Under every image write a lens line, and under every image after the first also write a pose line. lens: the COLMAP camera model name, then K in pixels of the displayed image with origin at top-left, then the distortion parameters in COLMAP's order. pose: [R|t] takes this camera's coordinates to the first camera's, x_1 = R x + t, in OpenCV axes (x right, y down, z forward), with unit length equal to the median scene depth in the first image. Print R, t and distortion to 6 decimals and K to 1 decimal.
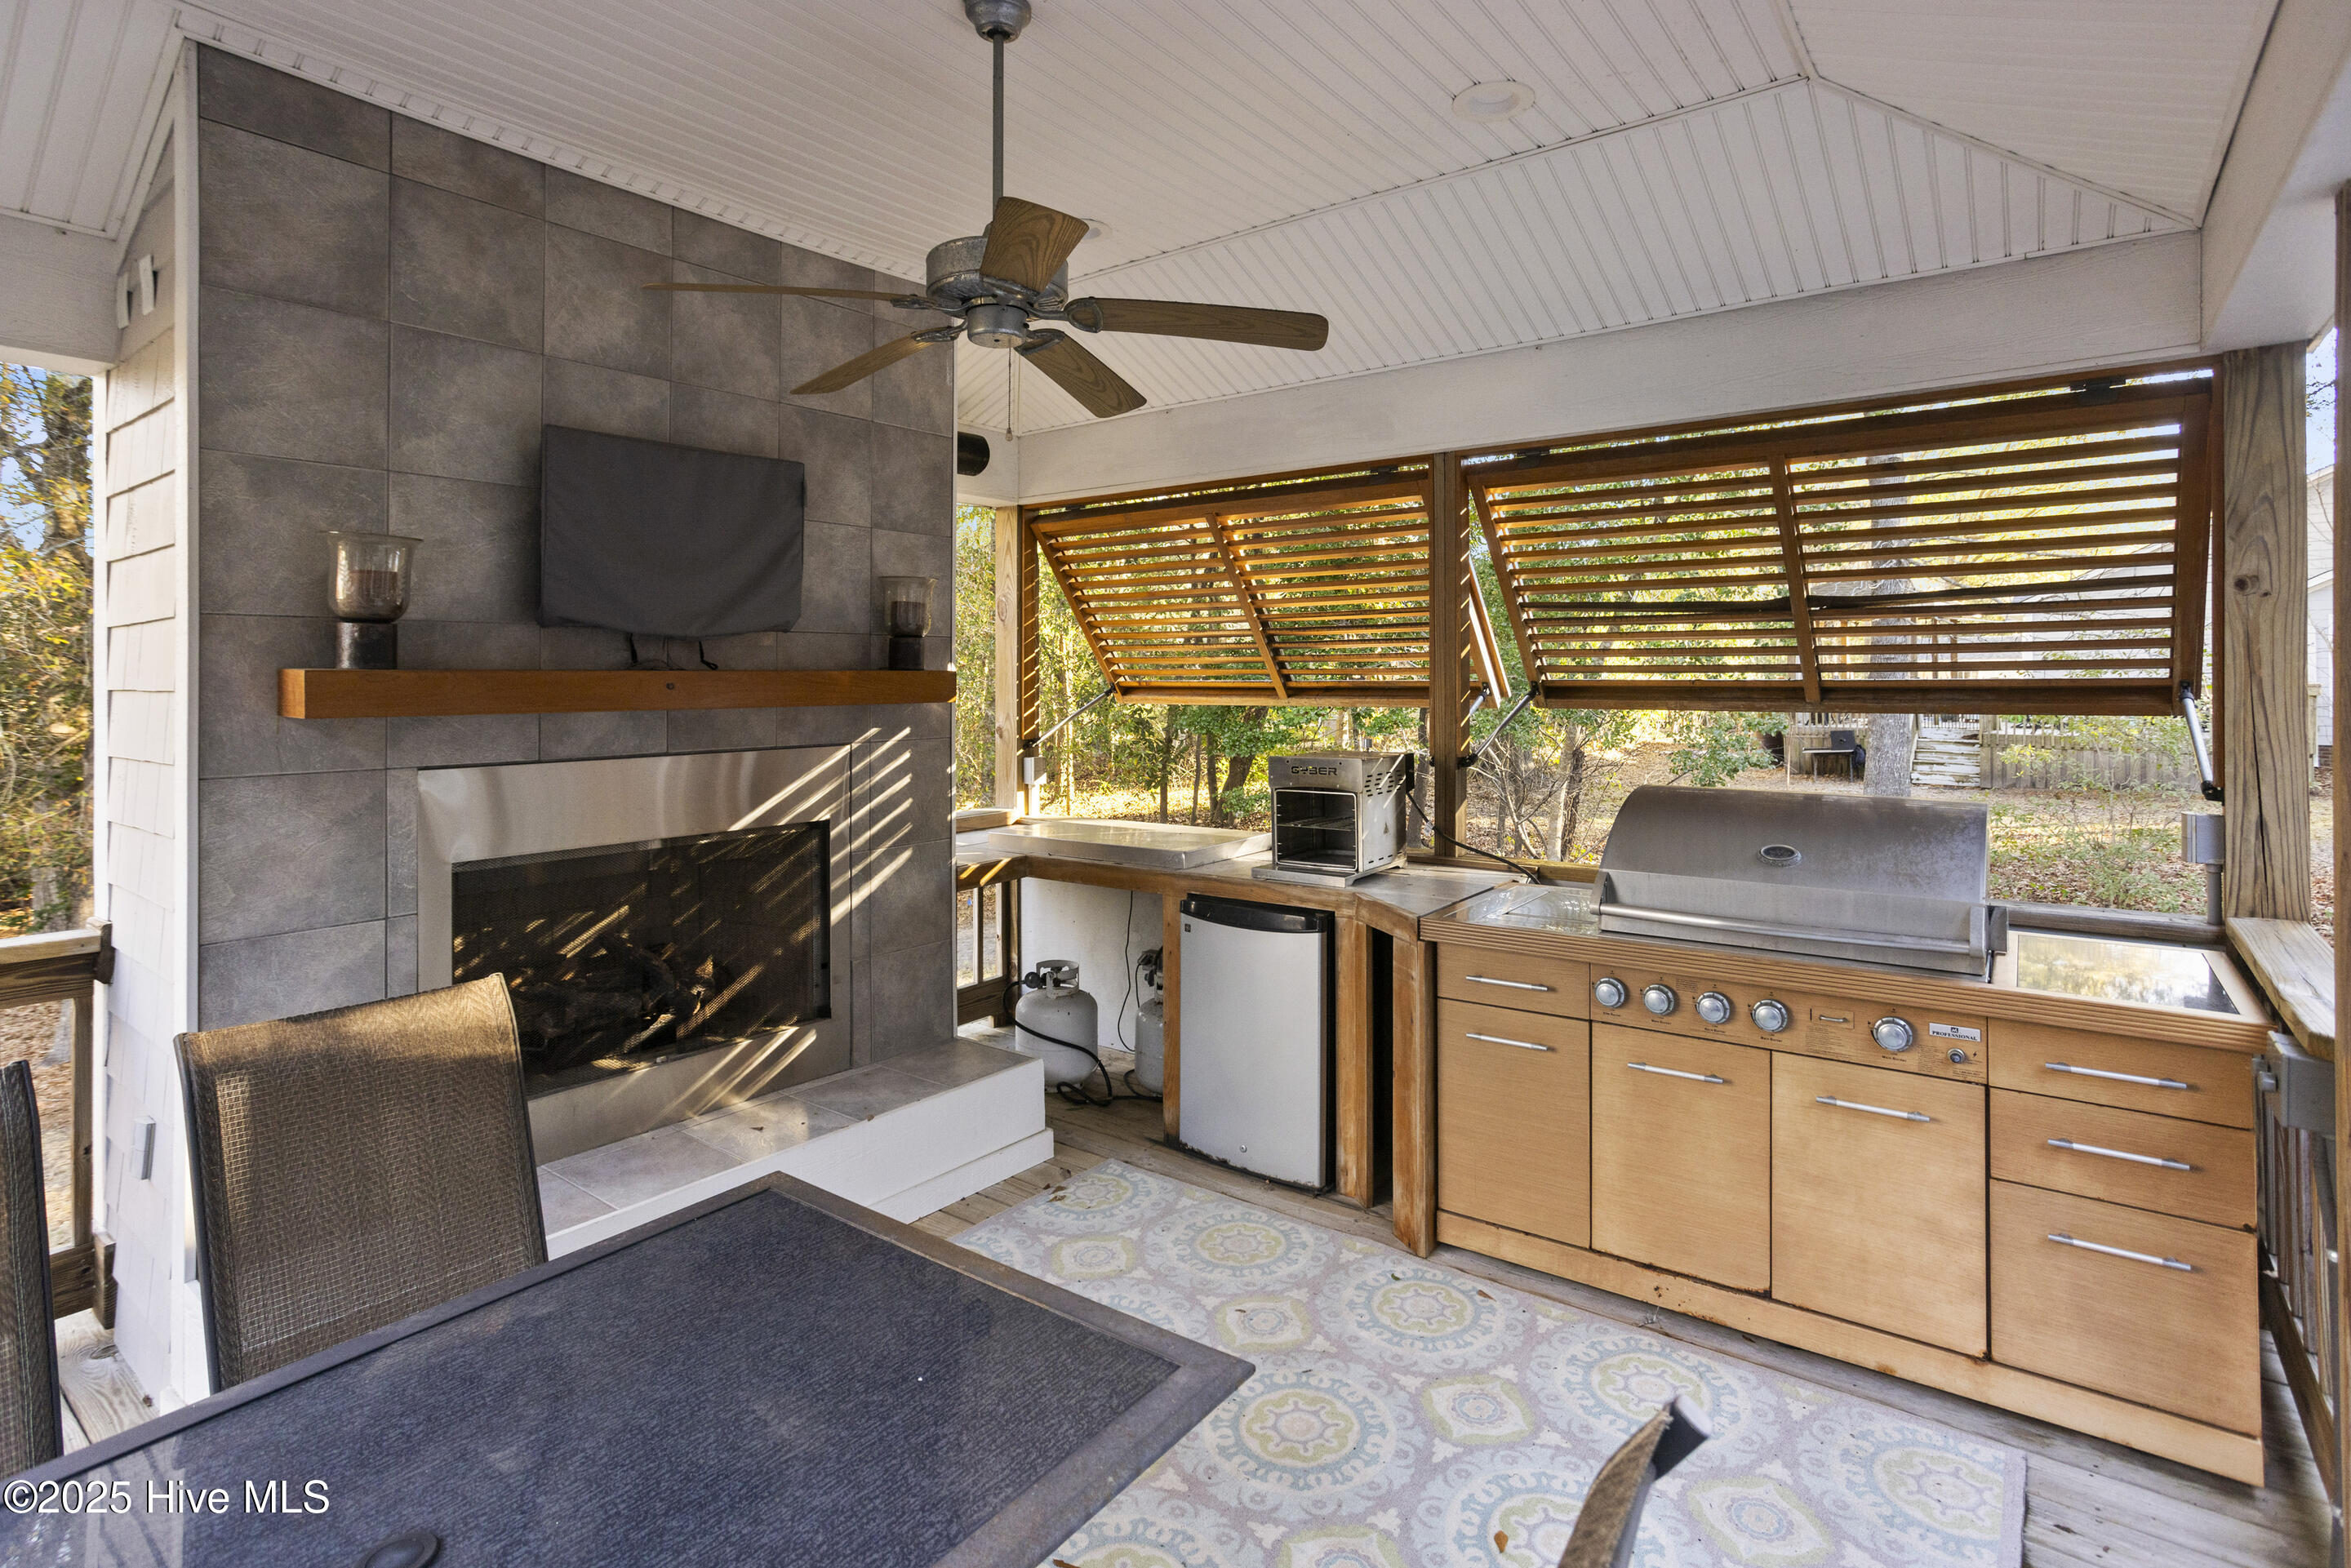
lens RADIAL K [[1167.7, 0, 1178.0], [0, 1167.7, 666.9], [0, 0, 1]] dist [-0.079636, 0.050381]
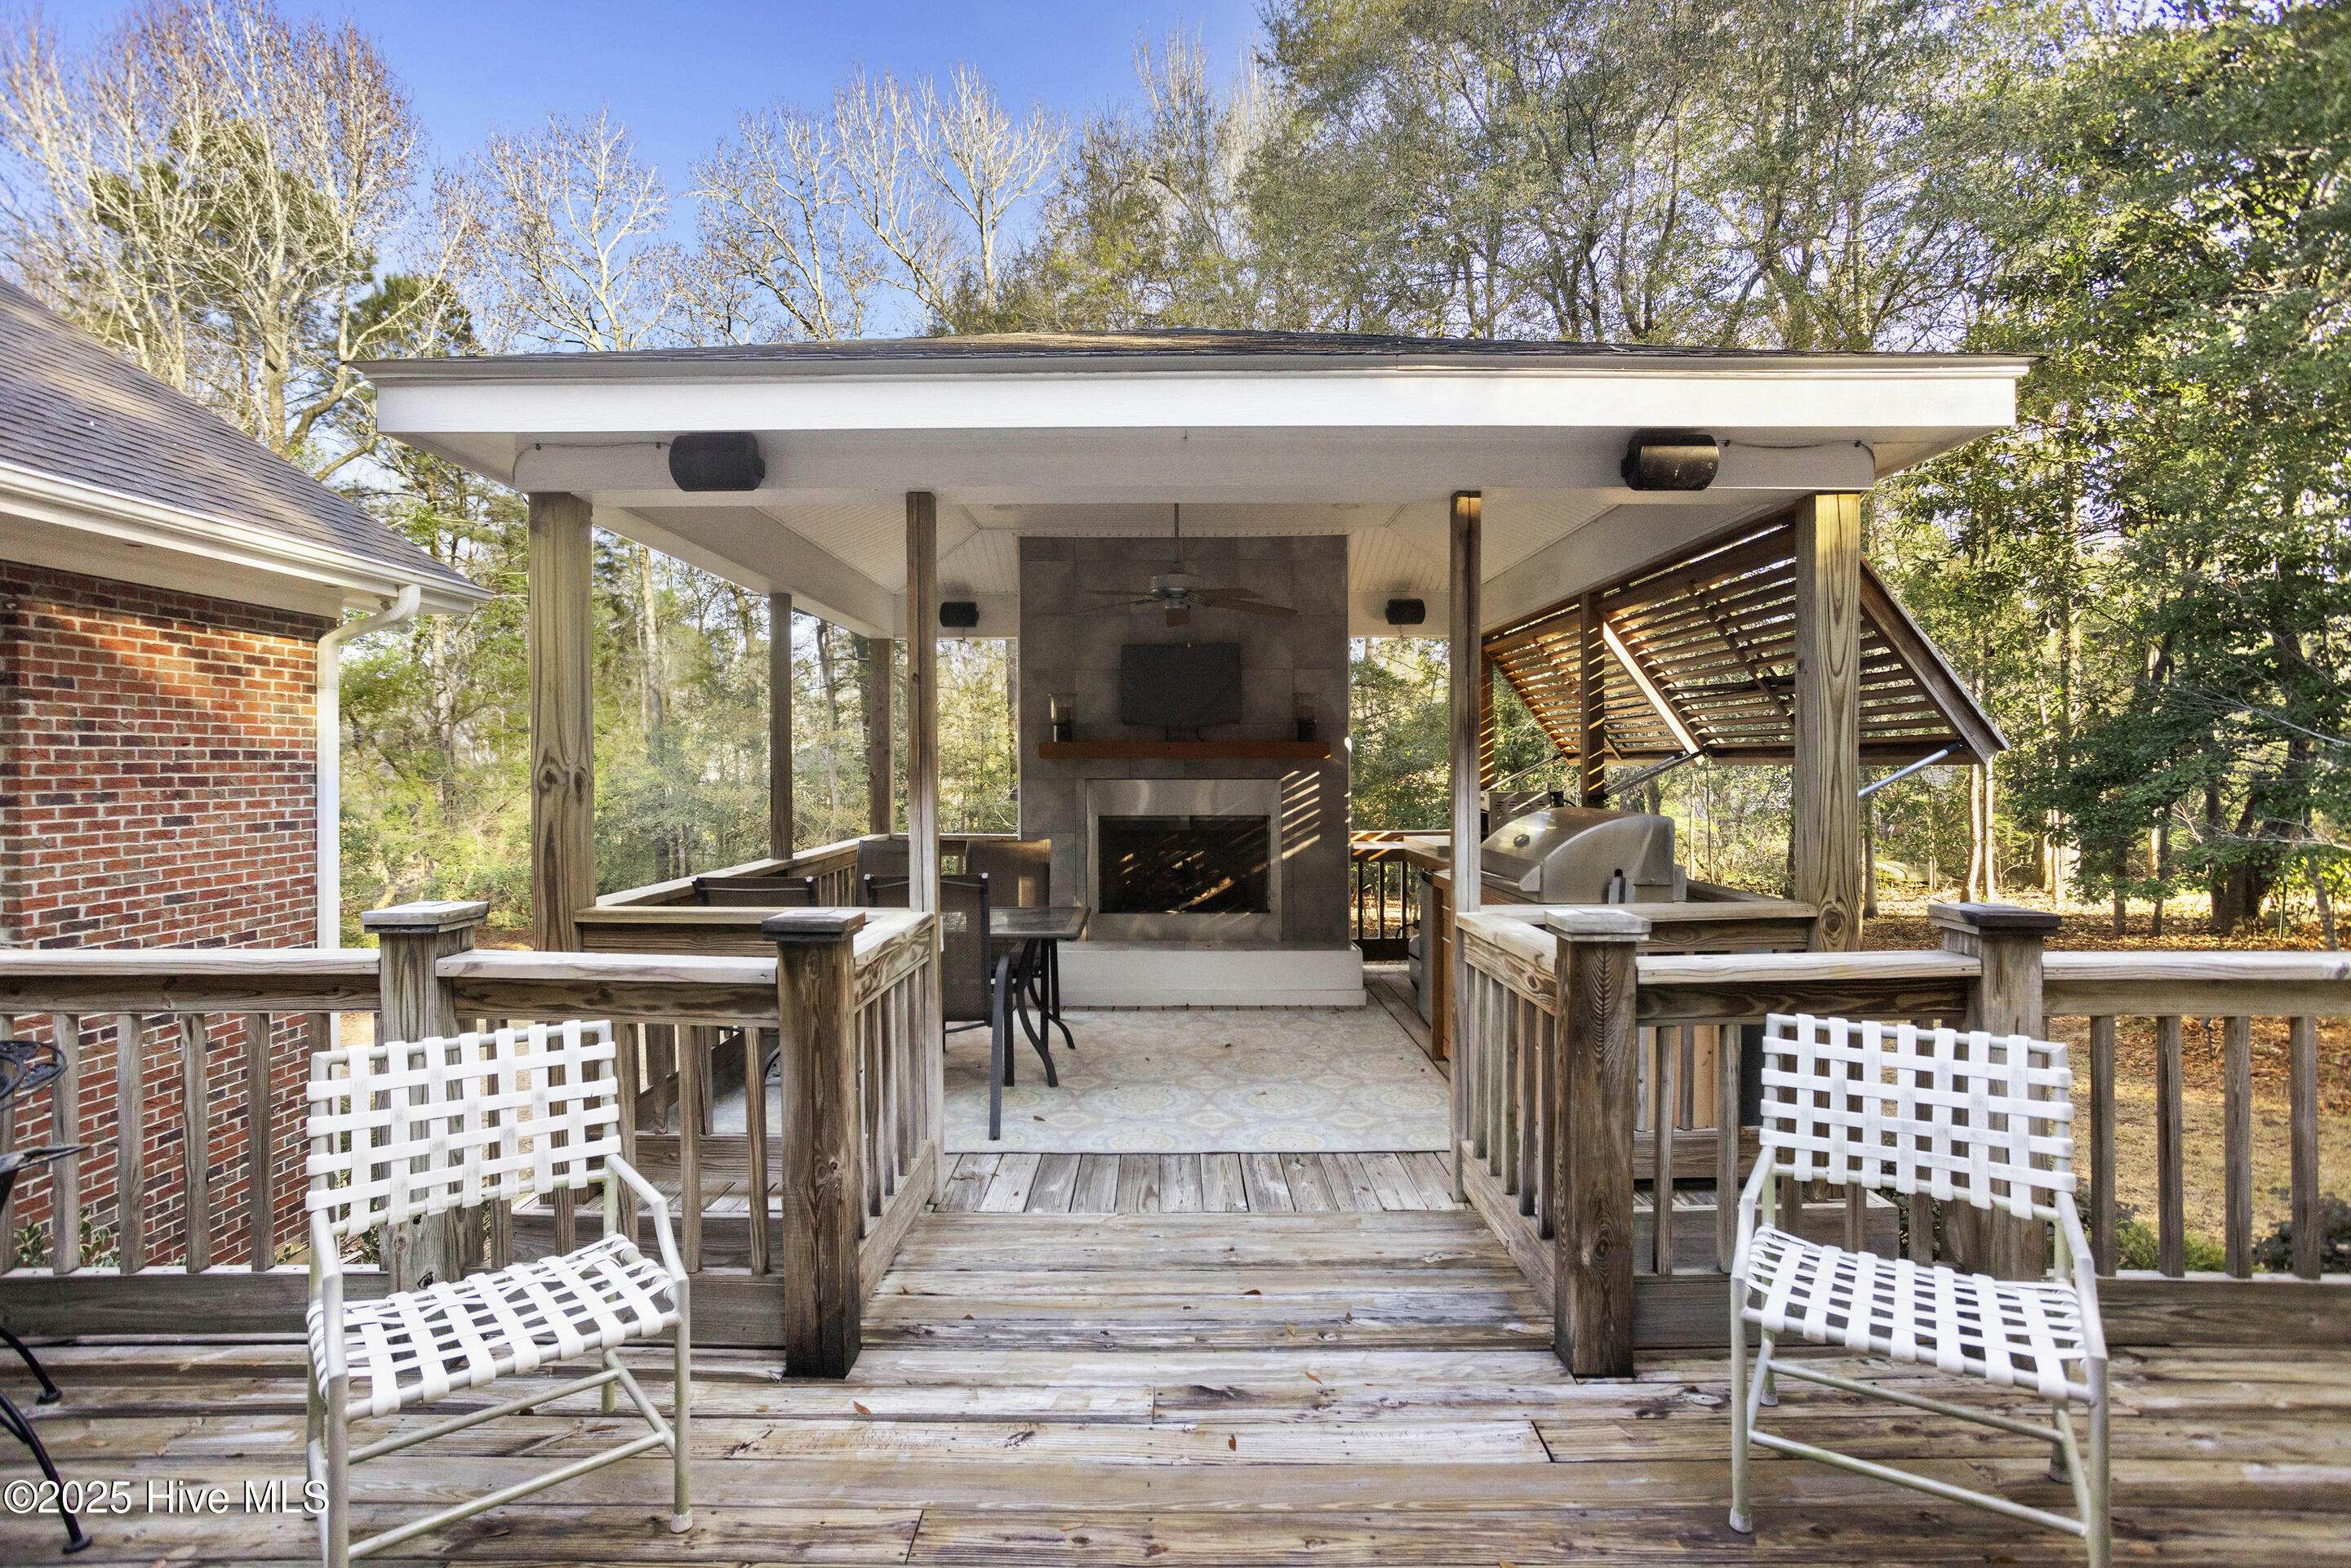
lens RADIAL K [[1126.6, 0, 1168.8], [0, 1126.6, 778.5], [0, 0, 1]] dist [-0.057263, 0.043504]
pose [[0.594281, 0.005686, -0.804238, 1.245689], [0.007679, 0.999889, 0.012743, 0.043737], [0.804221, -0.013748, 0.594171, -0.332696]]
